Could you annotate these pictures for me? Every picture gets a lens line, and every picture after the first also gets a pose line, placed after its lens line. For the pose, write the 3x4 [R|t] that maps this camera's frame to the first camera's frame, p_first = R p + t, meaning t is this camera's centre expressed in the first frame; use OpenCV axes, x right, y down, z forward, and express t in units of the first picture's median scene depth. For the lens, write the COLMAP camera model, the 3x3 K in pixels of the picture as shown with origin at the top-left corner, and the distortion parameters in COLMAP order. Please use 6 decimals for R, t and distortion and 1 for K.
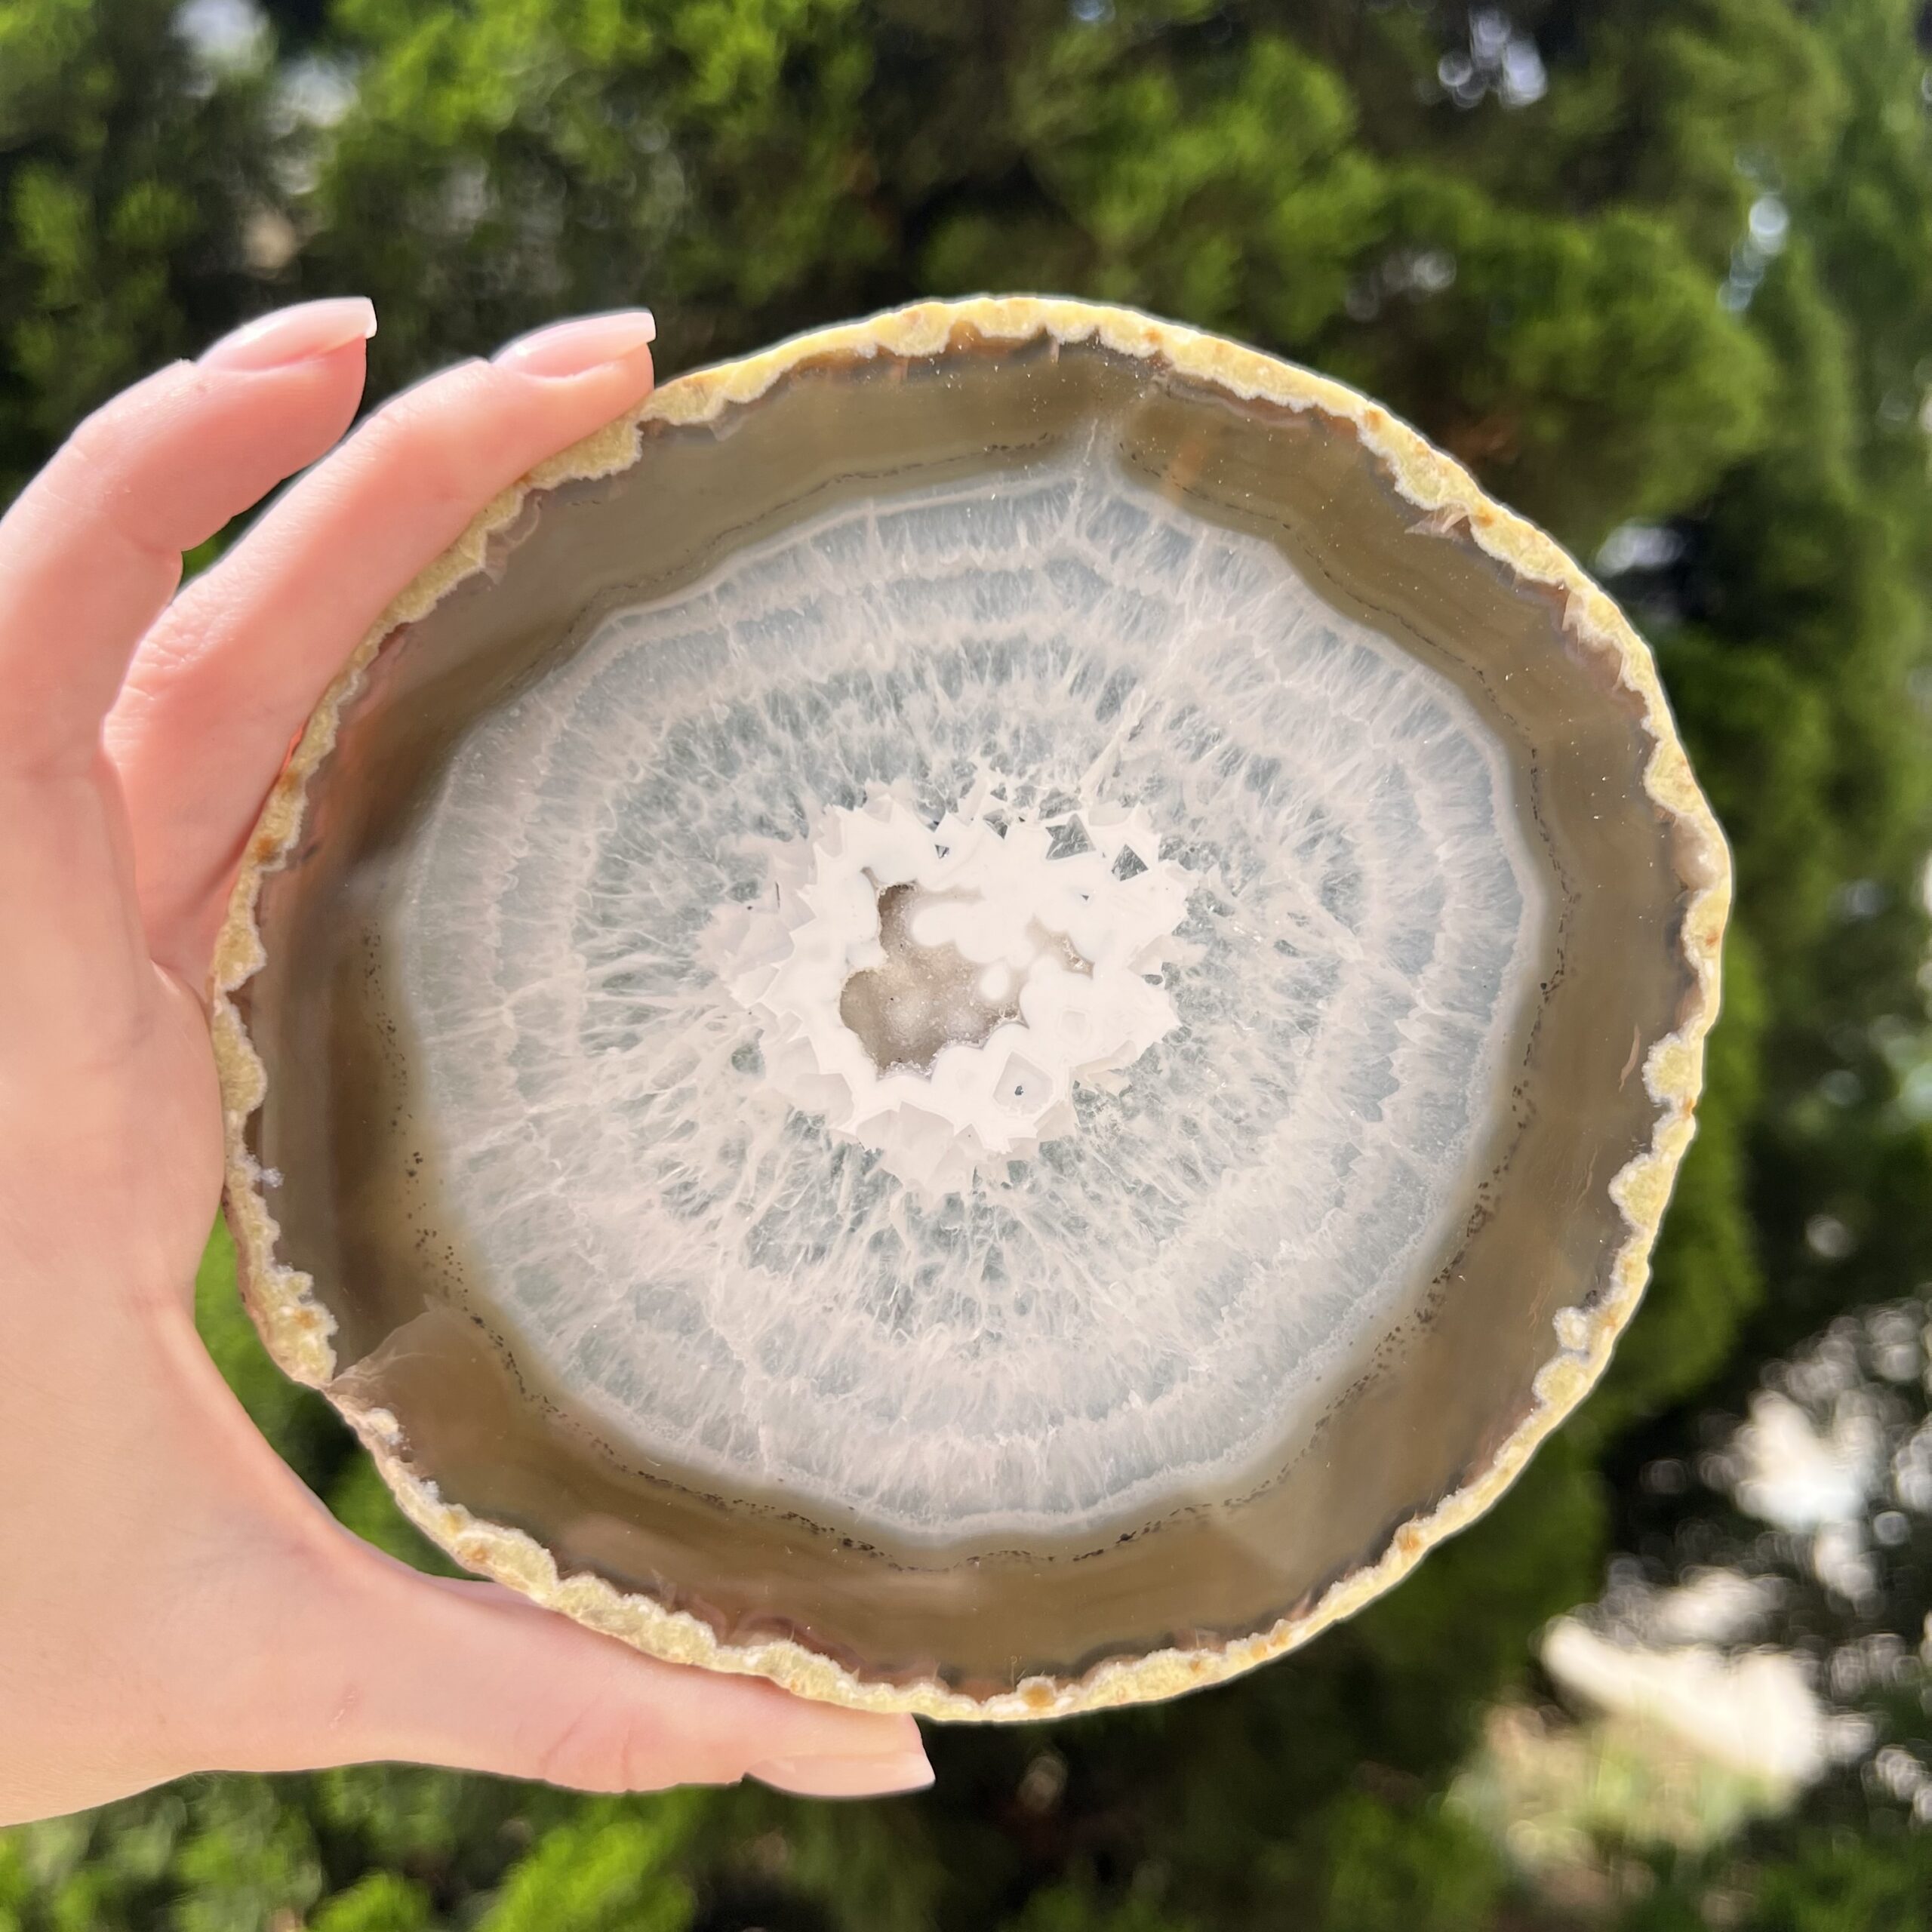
lens RADIAL K [[1993.2, 0, 955.8], [0, 1993.2, 973.6], [0, 0, 1]] dist [-0.027639, 0.000000]
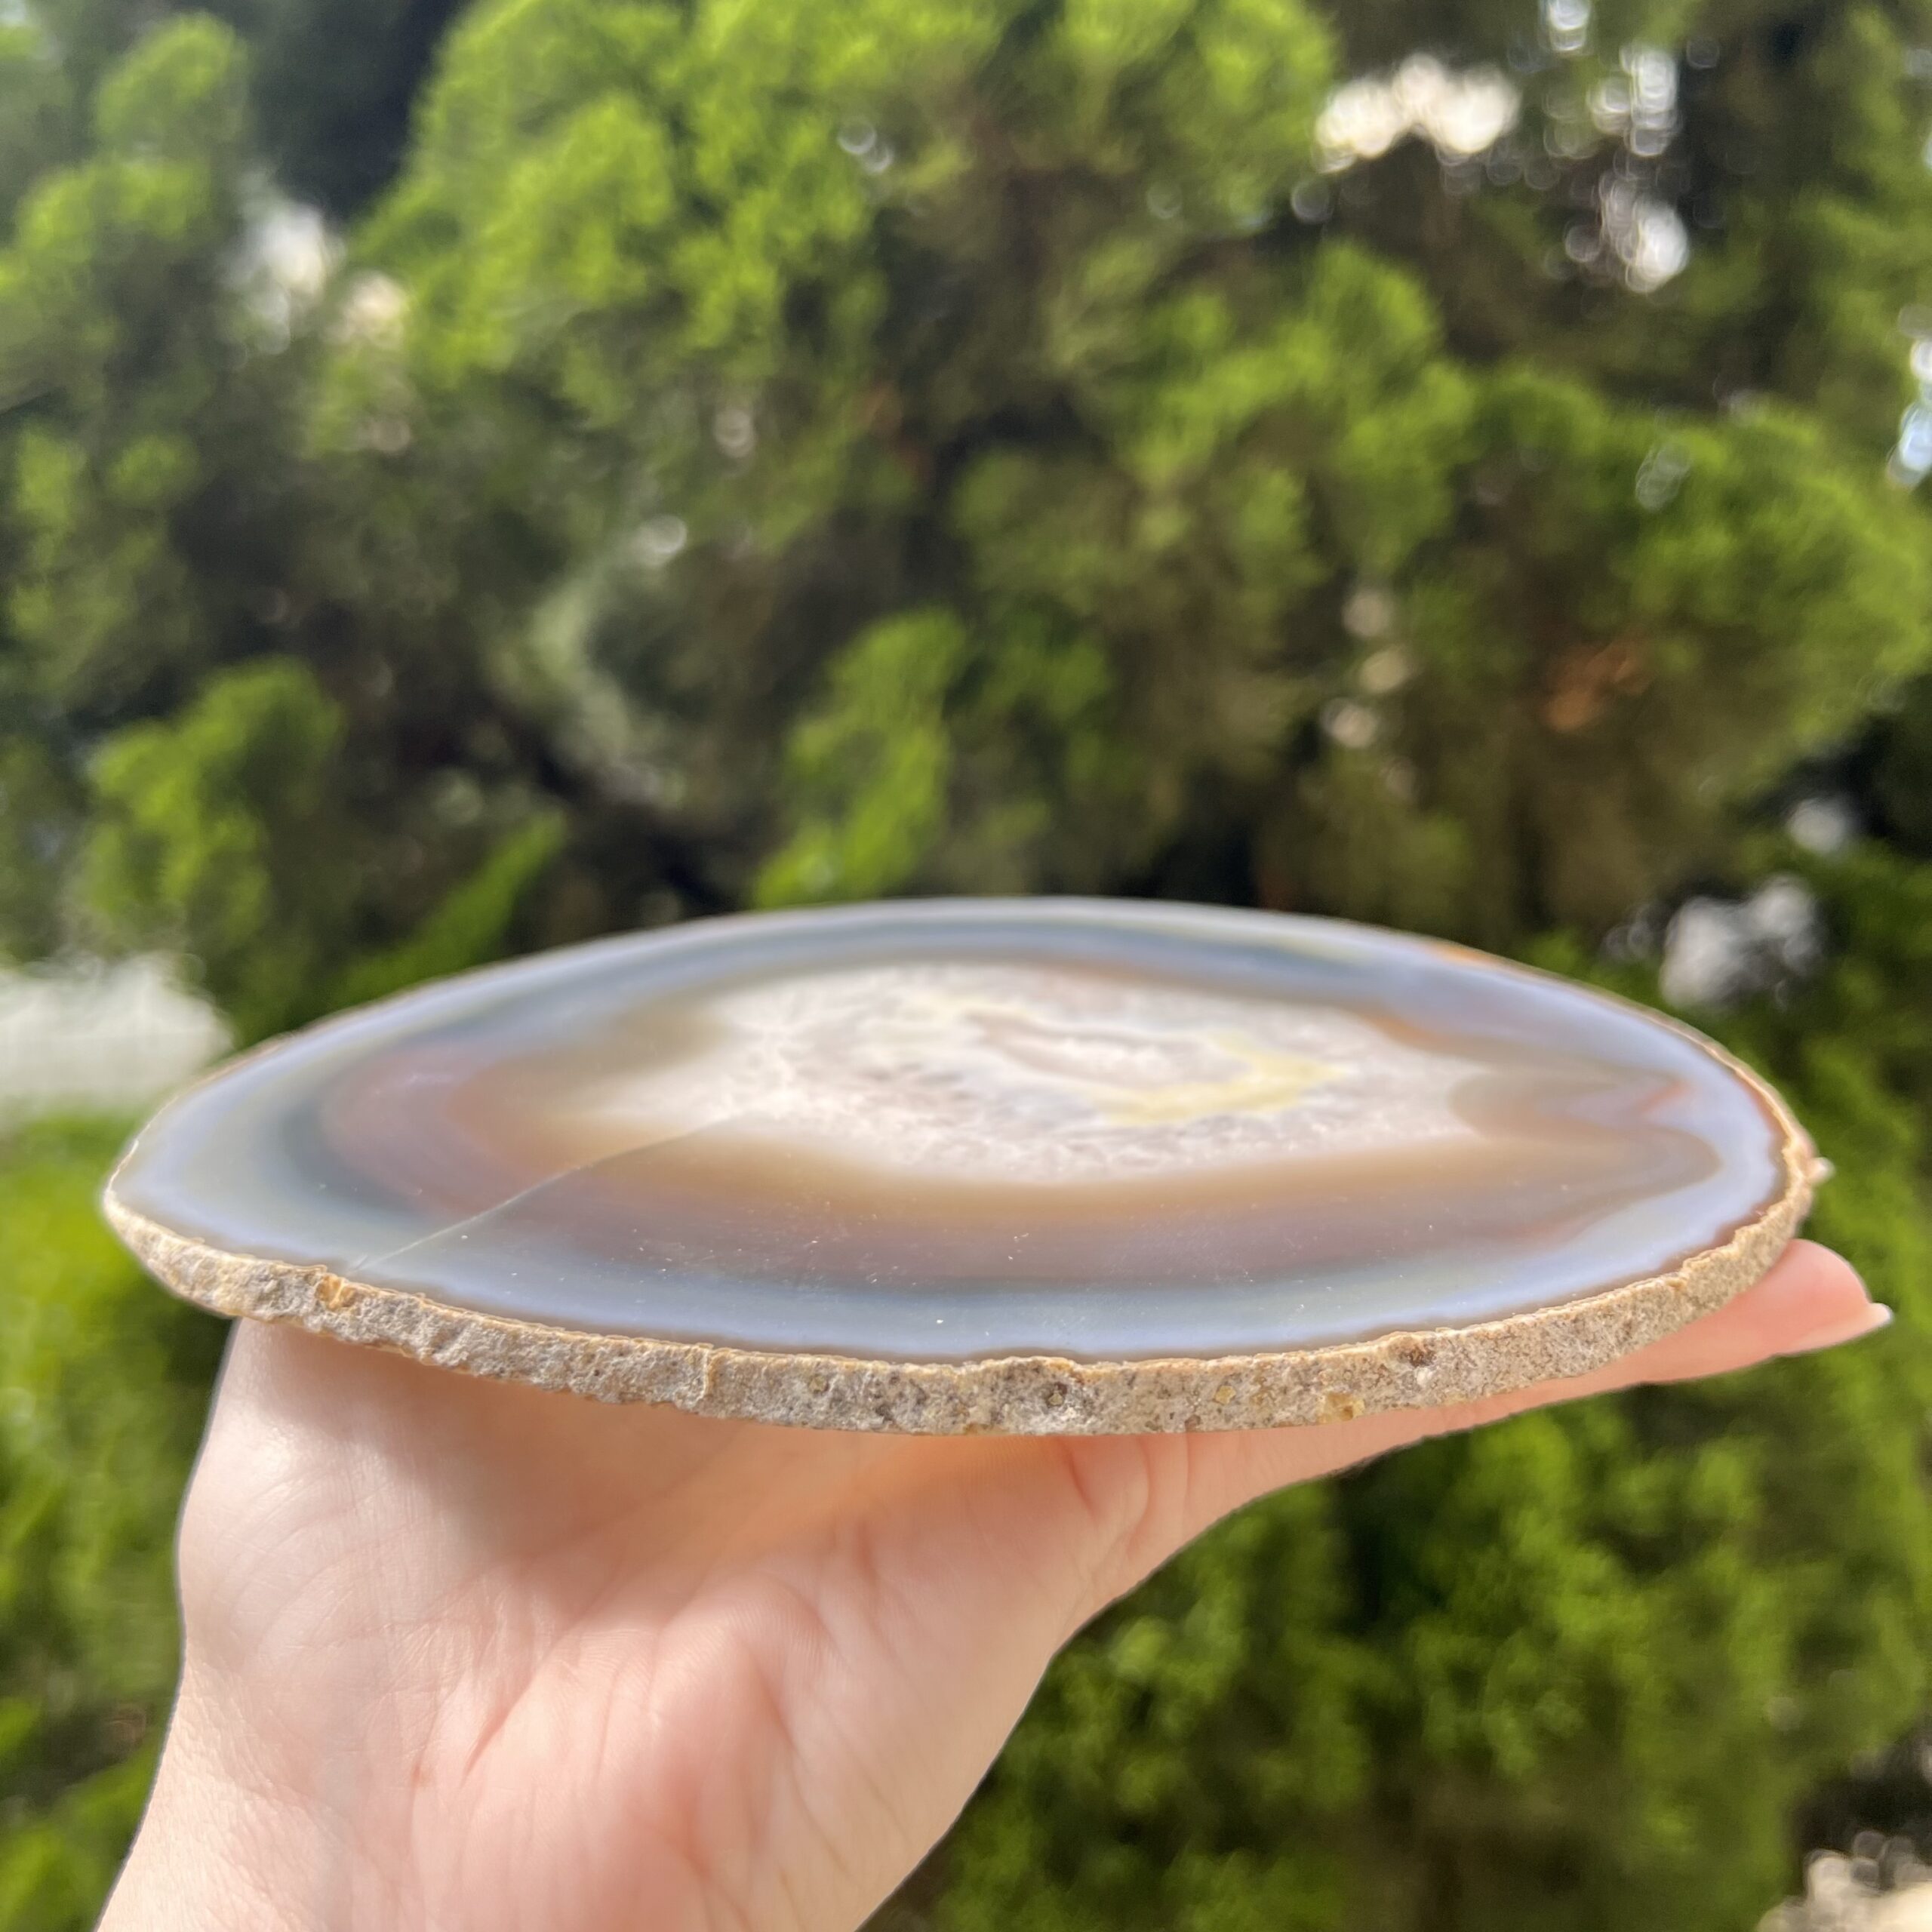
lens RADIAL K [[1993.2, 0, 969.6], [0, 1993.2, 955.5], [0, 0, 1]] dist [-0.027639, 0.000000]
pose [[0.996082, -0.008463, -0.088029, 0.059890], [0.001826, 0.997166, -0.075204, -0.075159], [0.088416, 0.074749, 0.993275, 0.104089]]
